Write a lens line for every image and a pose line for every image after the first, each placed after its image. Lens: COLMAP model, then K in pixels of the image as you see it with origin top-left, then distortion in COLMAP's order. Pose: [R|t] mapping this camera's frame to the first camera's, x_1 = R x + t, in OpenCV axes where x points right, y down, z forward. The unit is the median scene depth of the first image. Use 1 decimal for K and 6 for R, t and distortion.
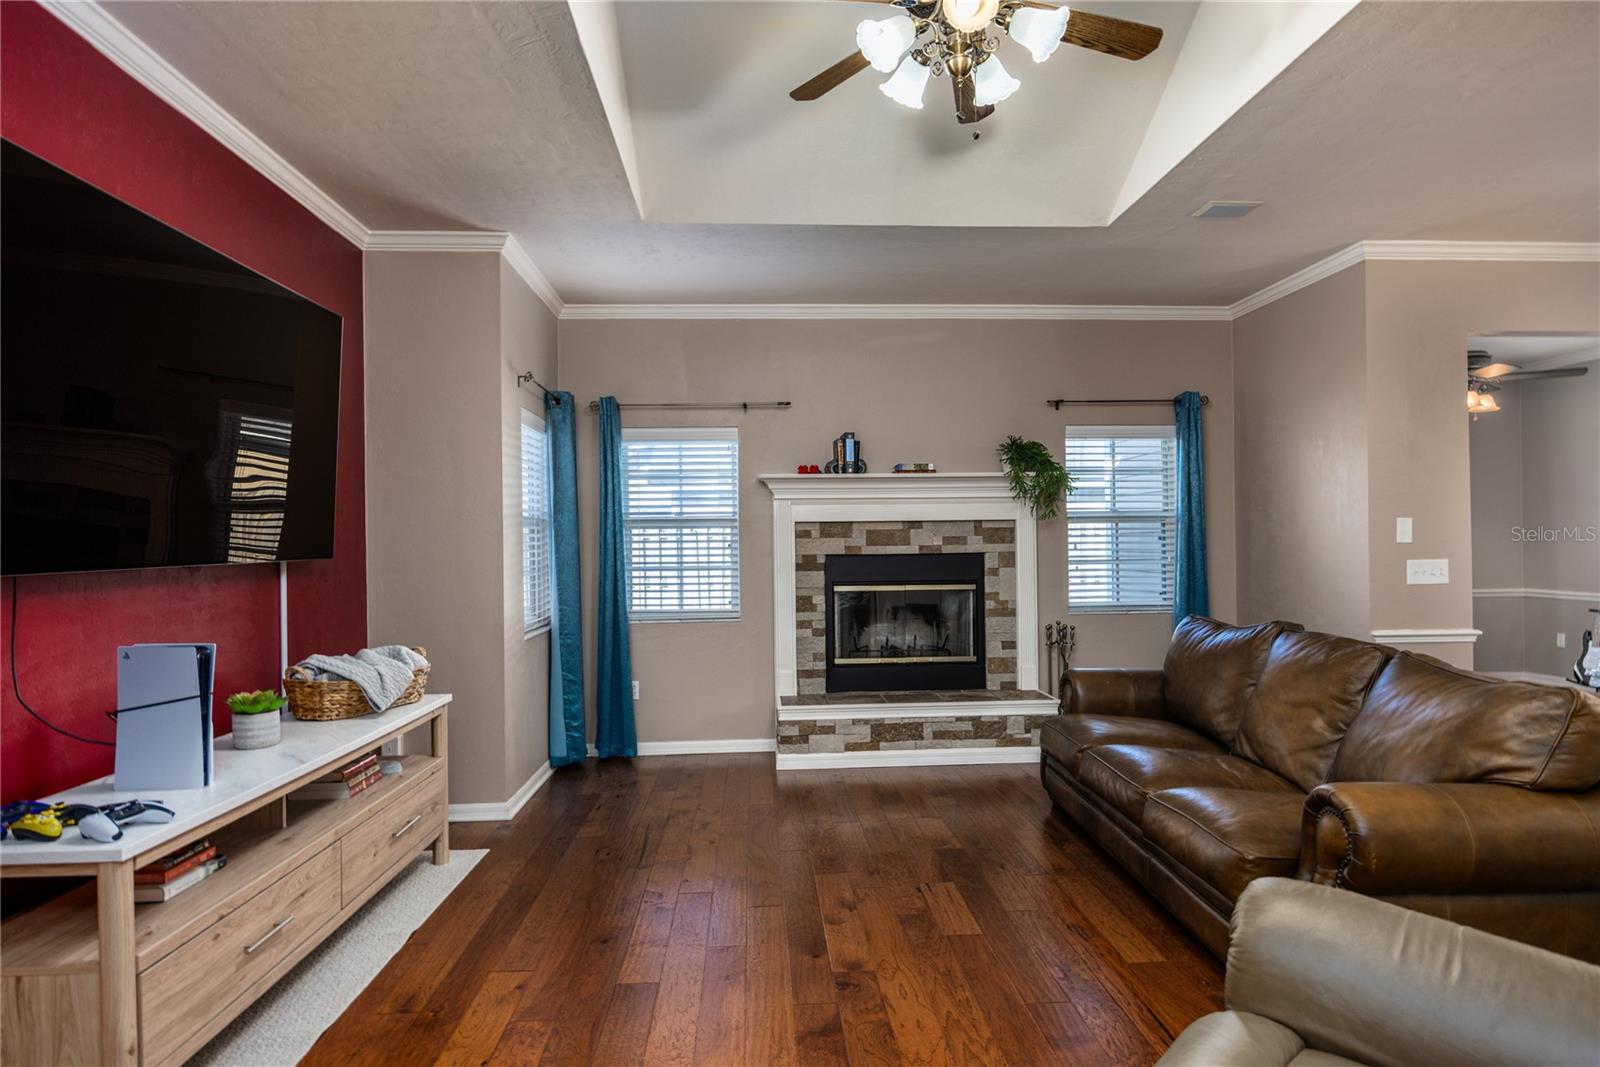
lens RADIAL K [[871.4, 0, 799.4], [0, 871.4, 545.5], [0, 0, 1]] dist [0.000564, -0.000019]
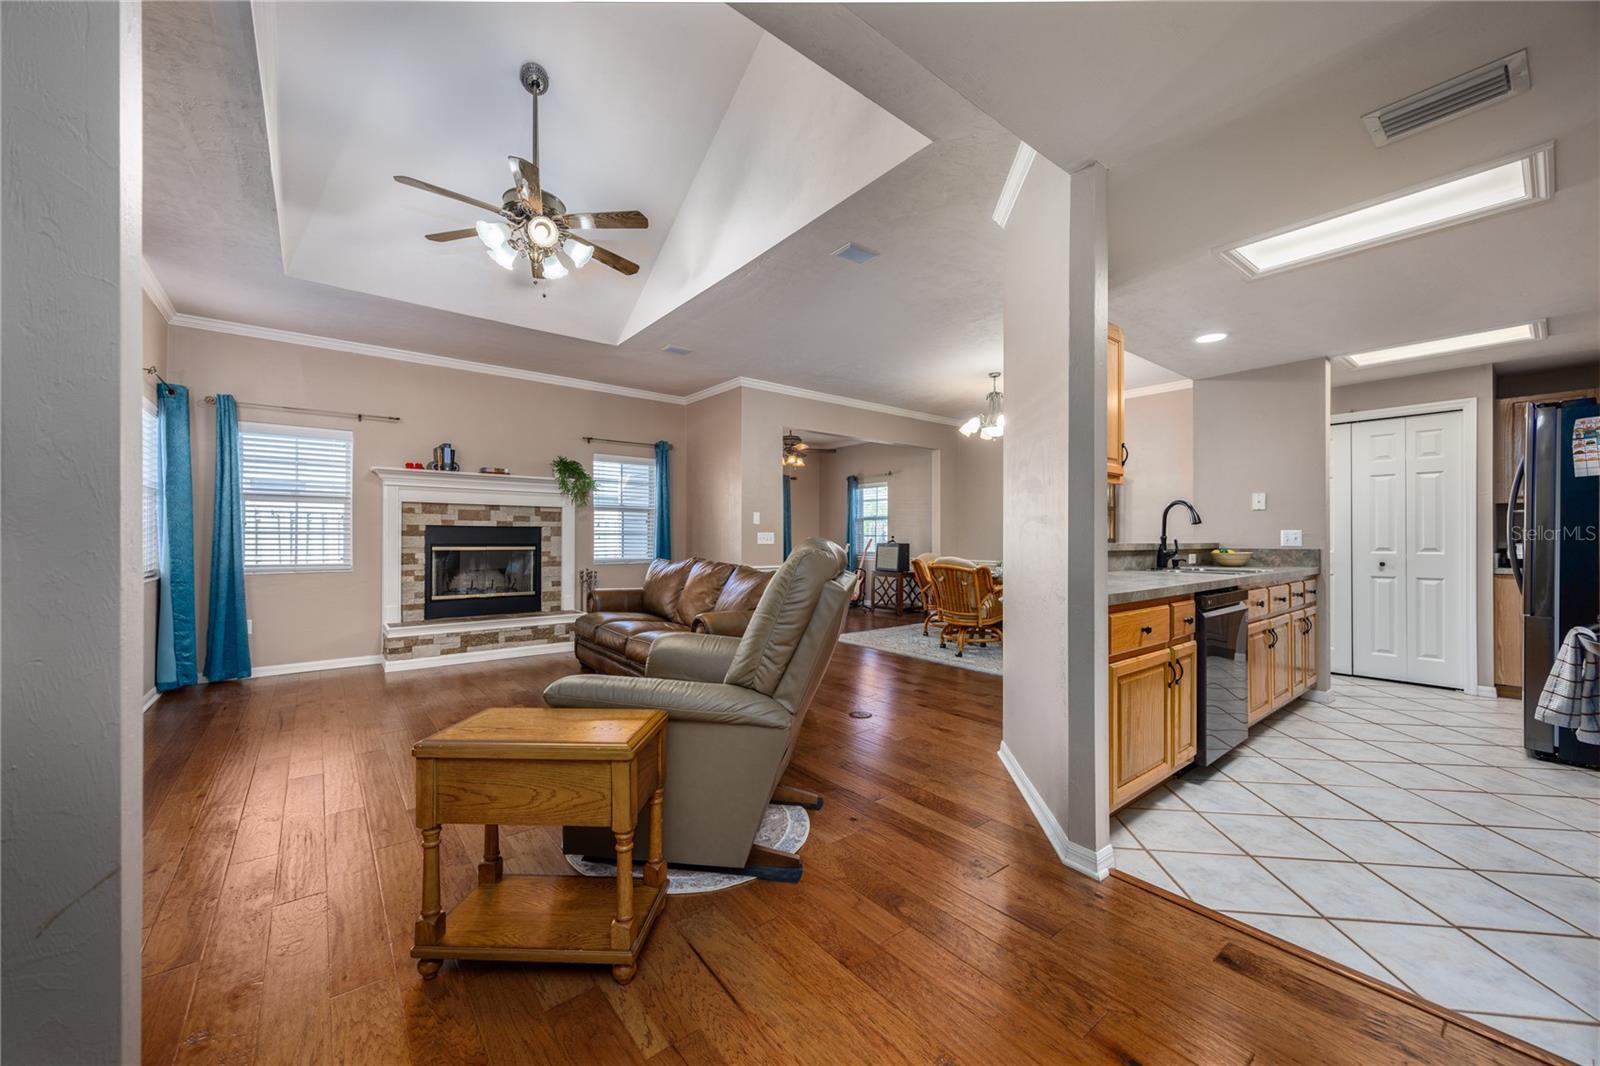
lens RADIAL K [[603.1, 0, 800.6], [0, 603.1, 535.6], [0, 0, 1]] dist [-0.000224, 0.003734]
pose [[0.813537, 0.017199, 0.581258, -0.047746], [-0.012723, 0.999850, -0.011778, 0.032575], [-0.581374, 0.002187, 0.813634, -0.193597]]
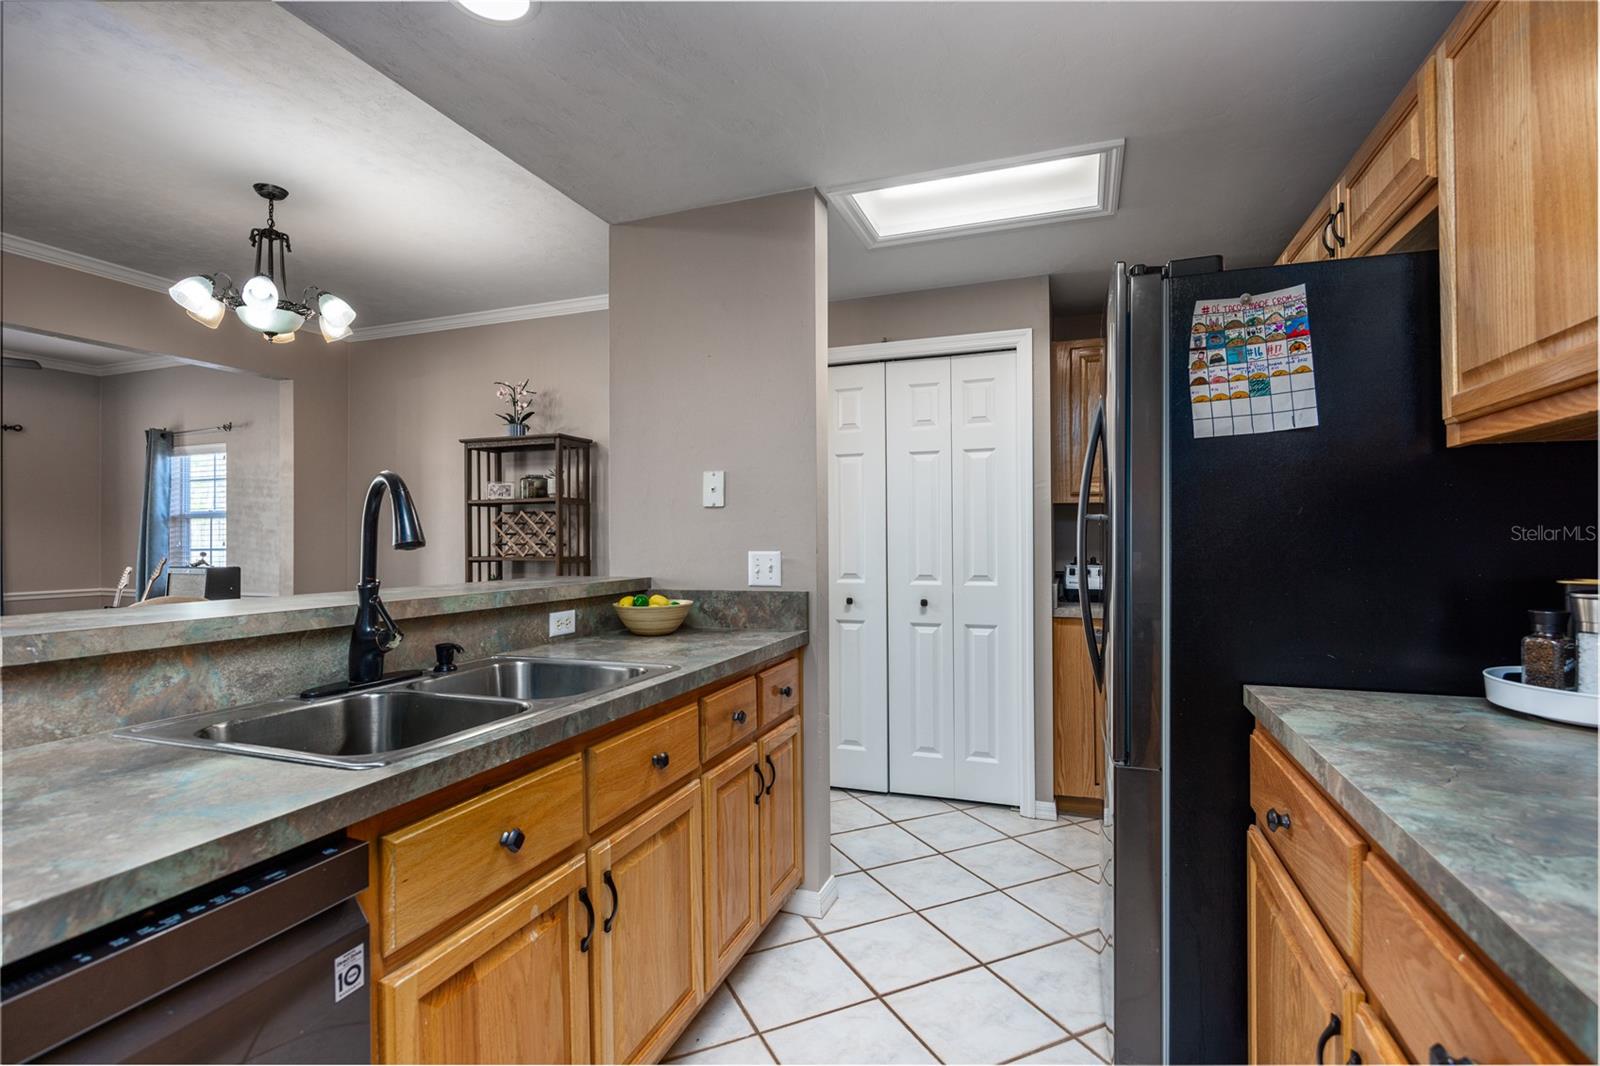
lens RADIAL K [[761.5, 0, 800.0], [0, 761.5, 533.0], [0, 0, 1]] dist [-0.005354, -0.000643]
pose [[0.393249, 0.018636, 0.919243, 0.492018], [0.000743, 0.999788, -0.020587, 0.007288], [-0.919432, 0.008778, 0.393152, -0.130819]]
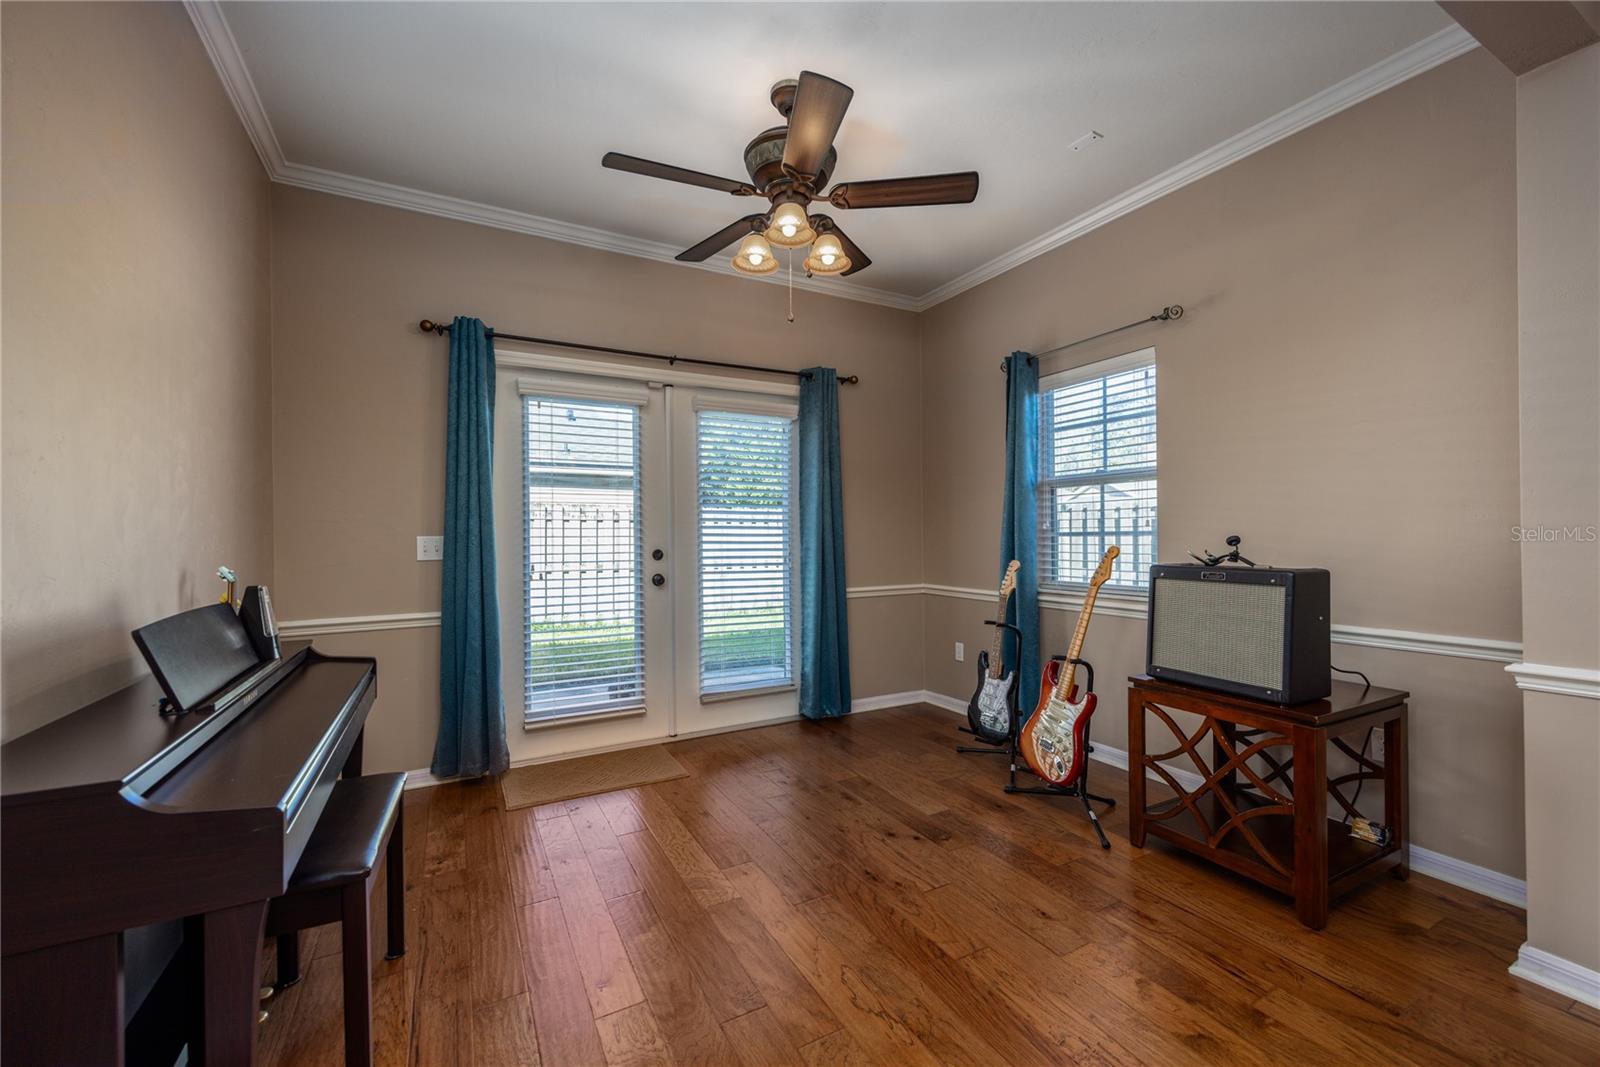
lens RADIAL K [[642.1, 0, 800.0], [0, 642.1, 533.5], [0, 0, 1]] dist [-0.000171, 0.000037]
pose [[0.901218, 0.004402, 0.433345, 0.685513], [-0.003065, 0.999988, -0.003783, 0.011207], [-0.433356, 0.002081, 0.901220, 0.746897]]
